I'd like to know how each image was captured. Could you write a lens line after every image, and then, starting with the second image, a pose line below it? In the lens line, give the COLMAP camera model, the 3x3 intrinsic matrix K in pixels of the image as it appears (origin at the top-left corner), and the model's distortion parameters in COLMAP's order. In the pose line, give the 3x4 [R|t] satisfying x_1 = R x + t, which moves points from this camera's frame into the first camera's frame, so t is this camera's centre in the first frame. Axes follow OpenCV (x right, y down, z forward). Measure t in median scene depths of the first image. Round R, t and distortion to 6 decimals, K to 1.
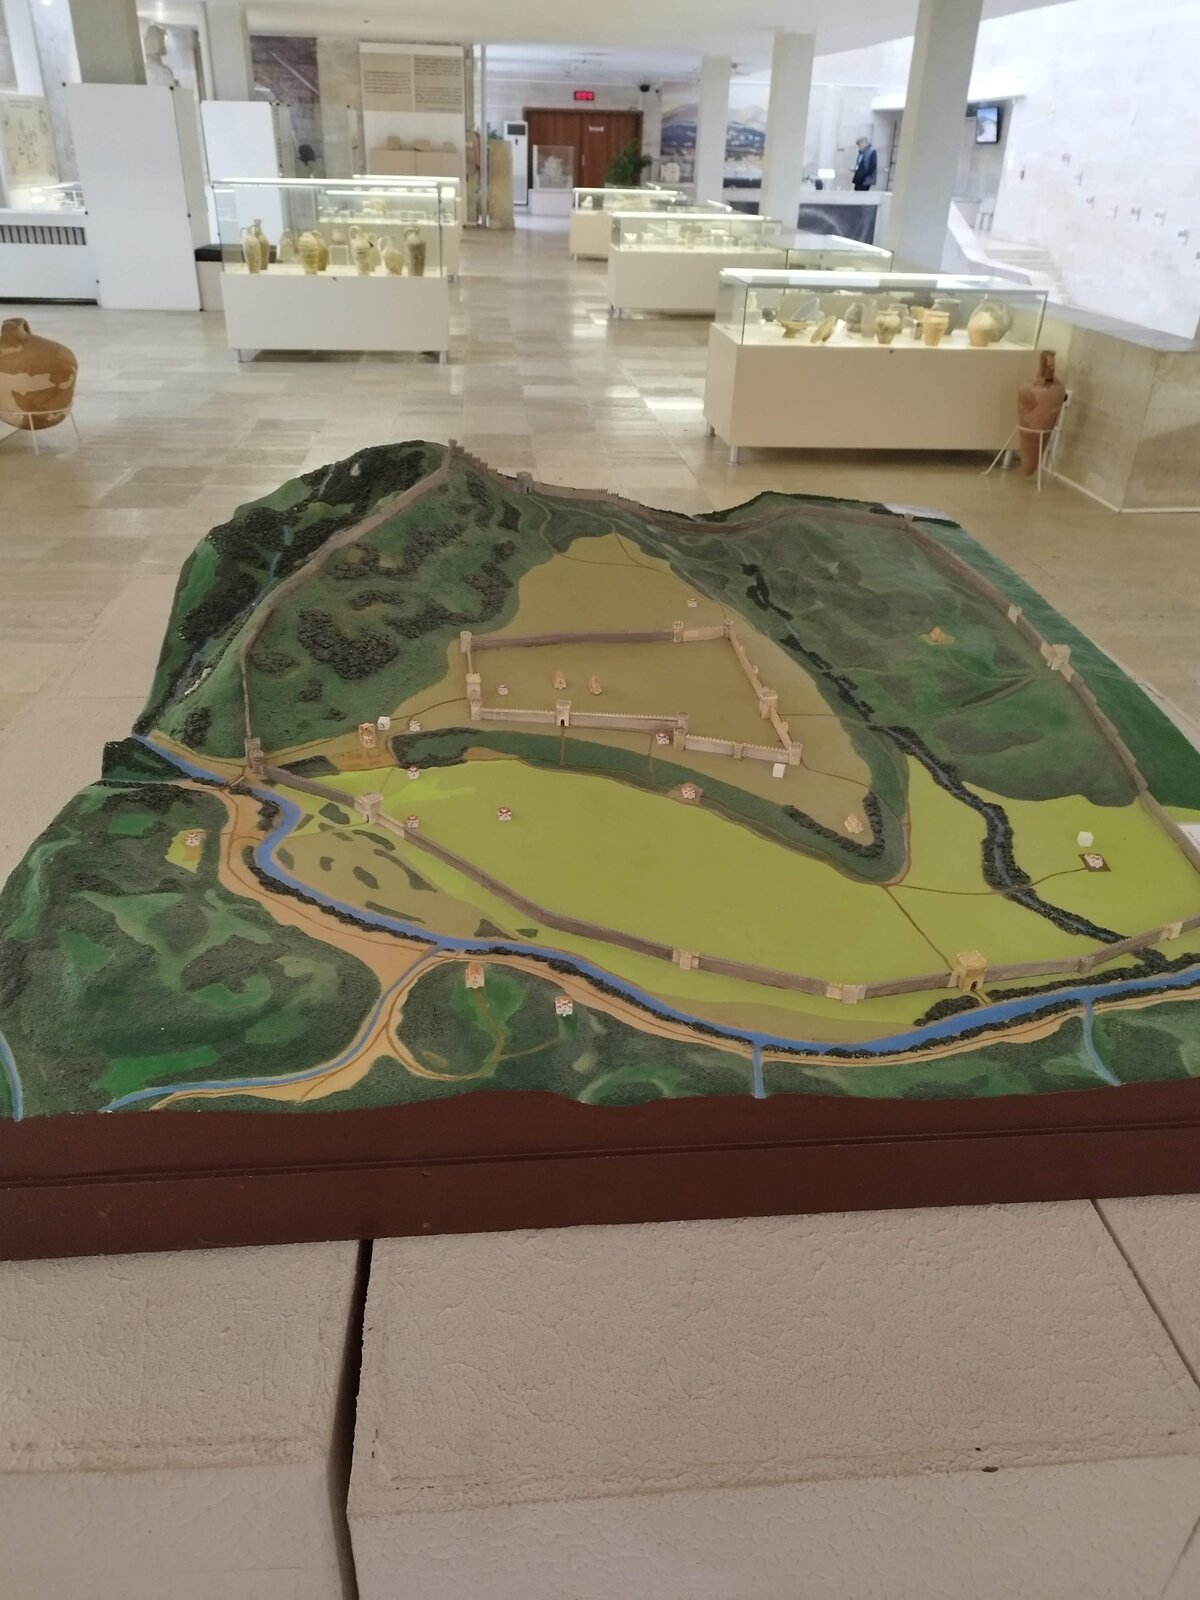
lens RADIAL K [[1155.6, 0, 600.0], [0, 1155.6, 800.0], [0, 0, 1]] dist [0.041168, -0.040109]
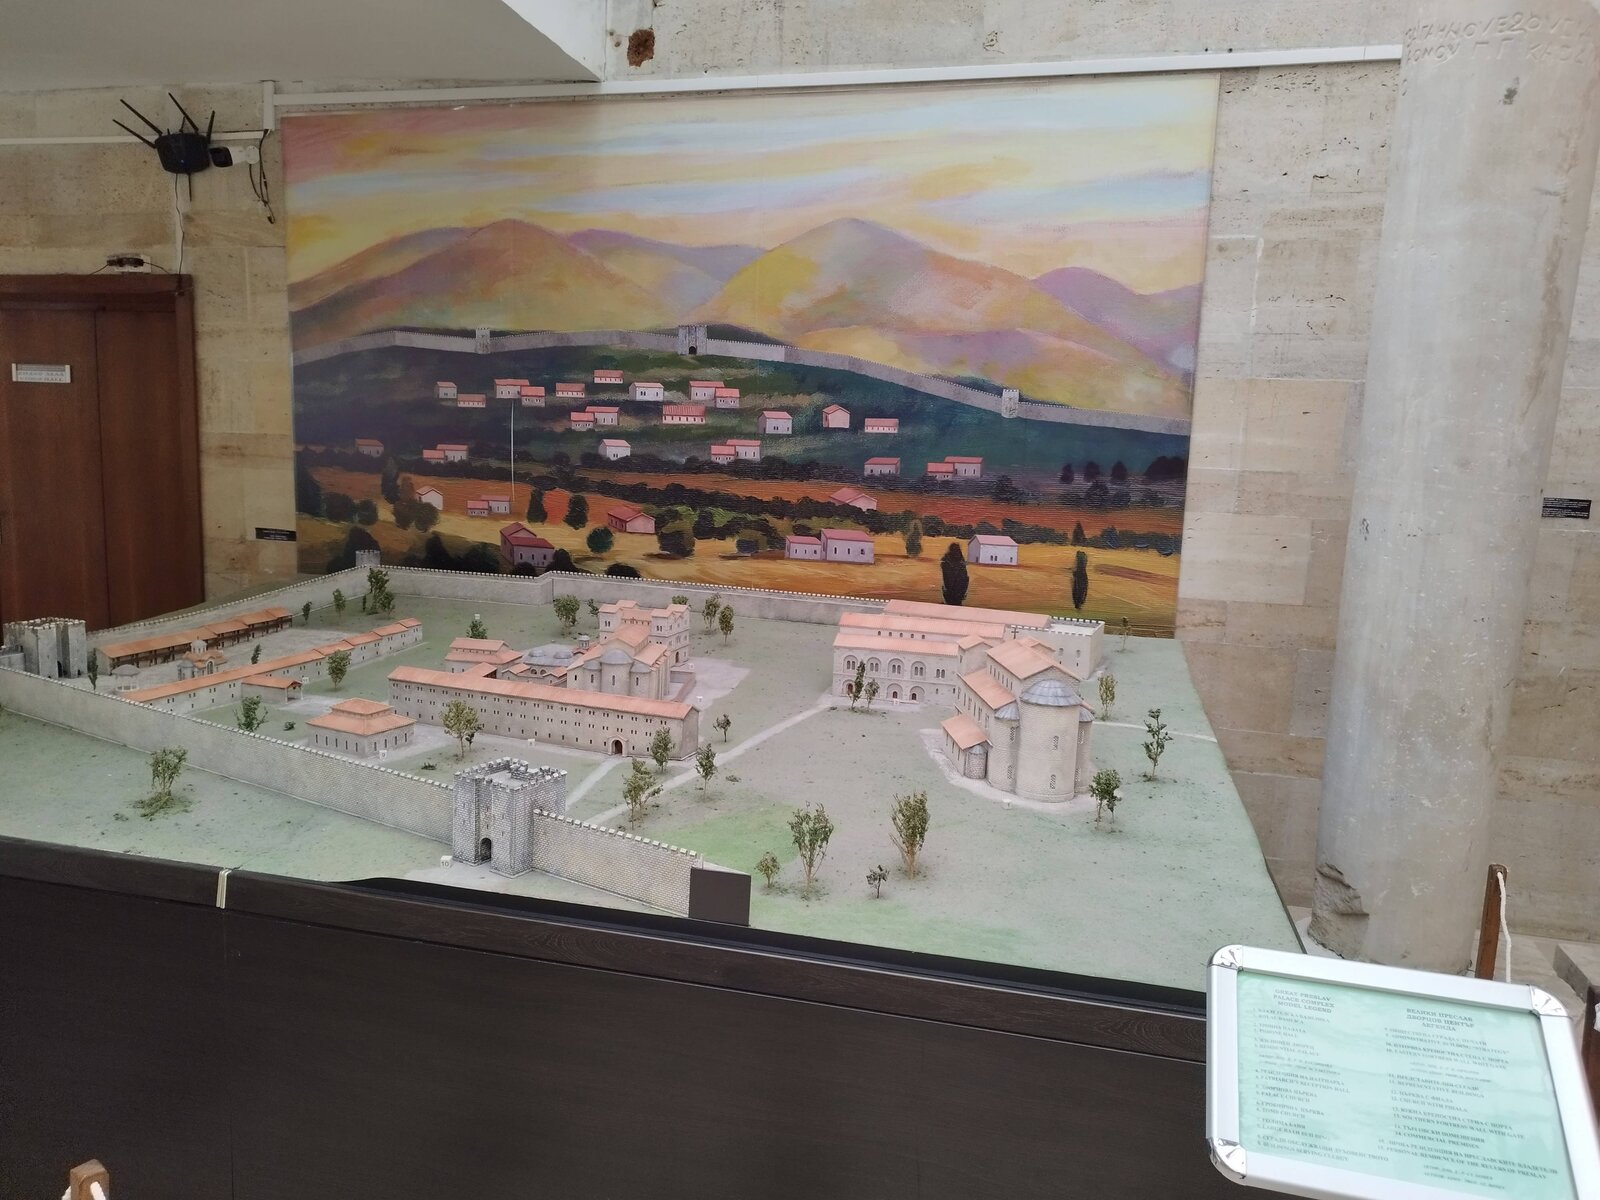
lens RADIAL K [[1155.6, 0, 800.0], [0, 1155.6, 600.0], [0, 0, 1]] dist [0.041168, -0.040109]
pose [[0.941086, 0.054527, -0.333744, 0.174254], [-0.180332, 0.915801, -0.358872, -0.498216], [0.286075, 0.397914, 0.871680, 0.887597]]
